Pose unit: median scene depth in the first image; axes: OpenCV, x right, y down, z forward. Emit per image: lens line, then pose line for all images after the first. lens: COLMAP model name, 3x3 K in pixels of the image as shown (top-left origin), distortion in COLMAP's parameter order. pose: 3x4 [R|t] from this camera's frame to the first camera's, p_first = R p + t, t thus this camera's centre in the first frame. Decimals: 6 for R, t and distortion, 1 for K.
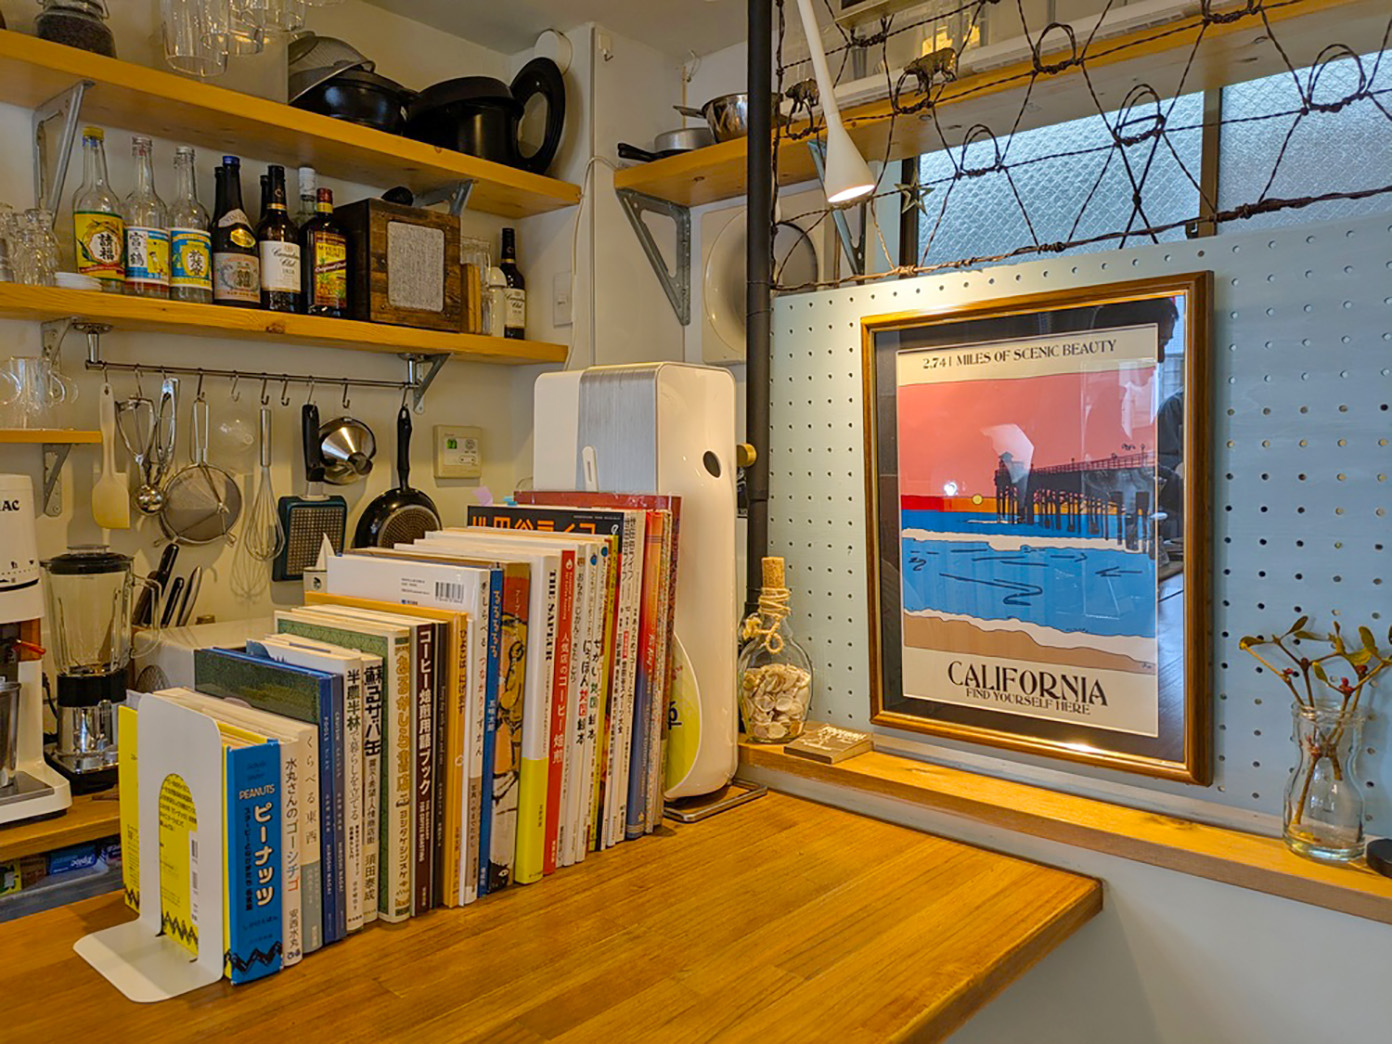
lens RADIAL K [[1027.6, 0, 696.2], [0, 1027.6, 523.0], [0, 0, 1]] dist [0.033631, -0.016476]
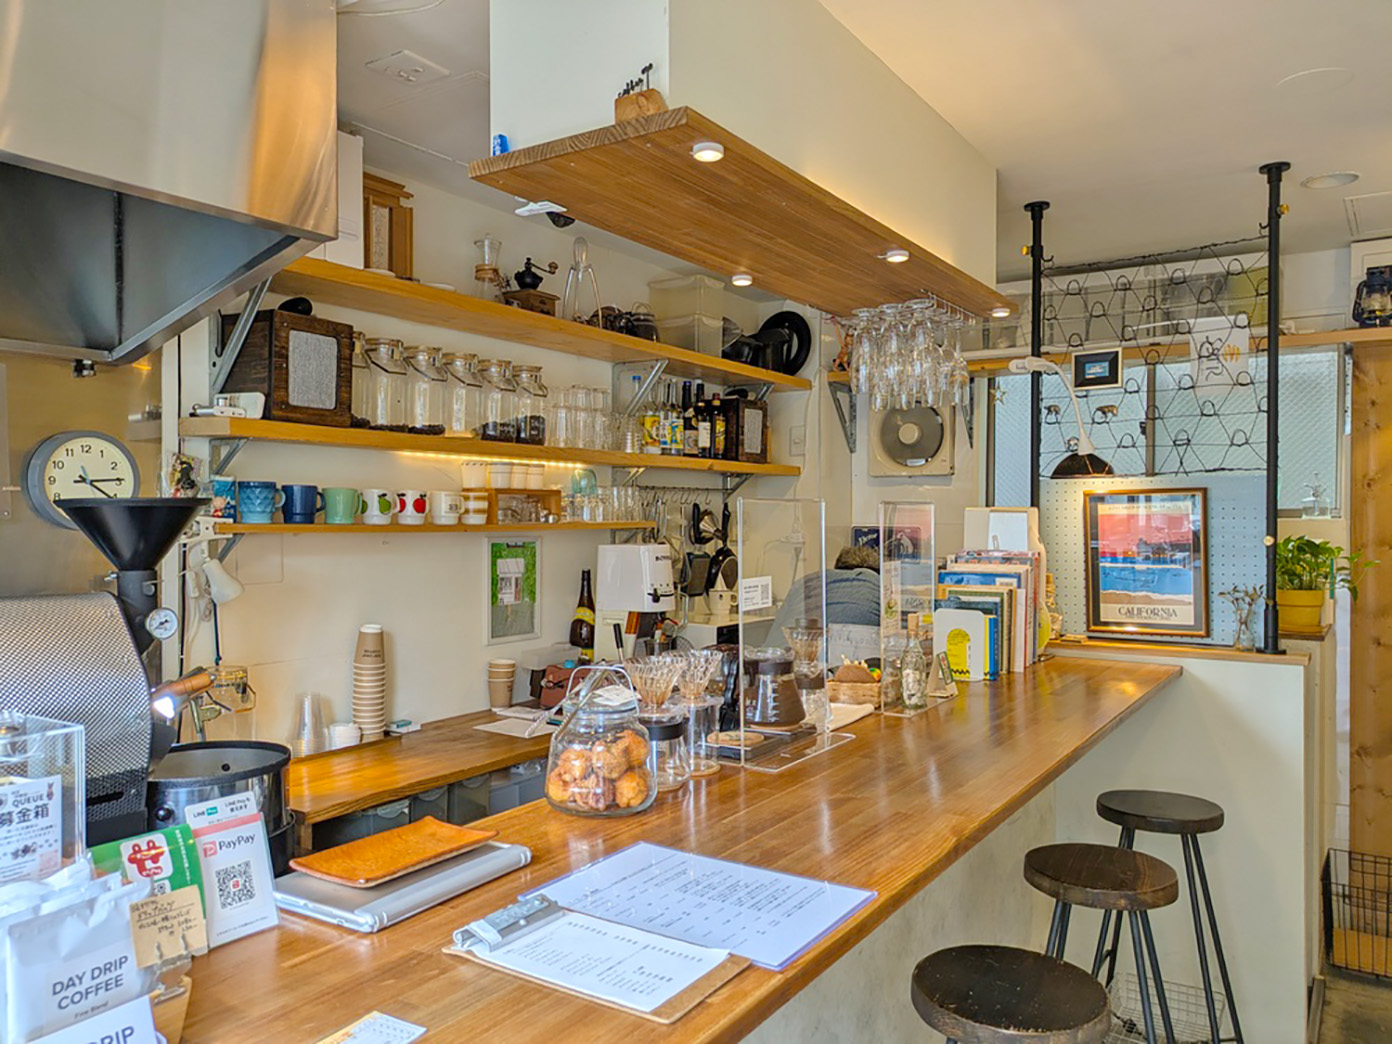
lens RADIAL K [[1027.6, 0, 695.1], [0, 1027.6, 519.4], [0, 0, 1]] dist [0.033631, -0.016476]
pose [[0.982539, -0.007864, 0.185893, -1.483314], [0.016281, 0.998908, -0.043800, -0.008606], [-0.185345, 0.046062, 0.981593, -1.684733]]
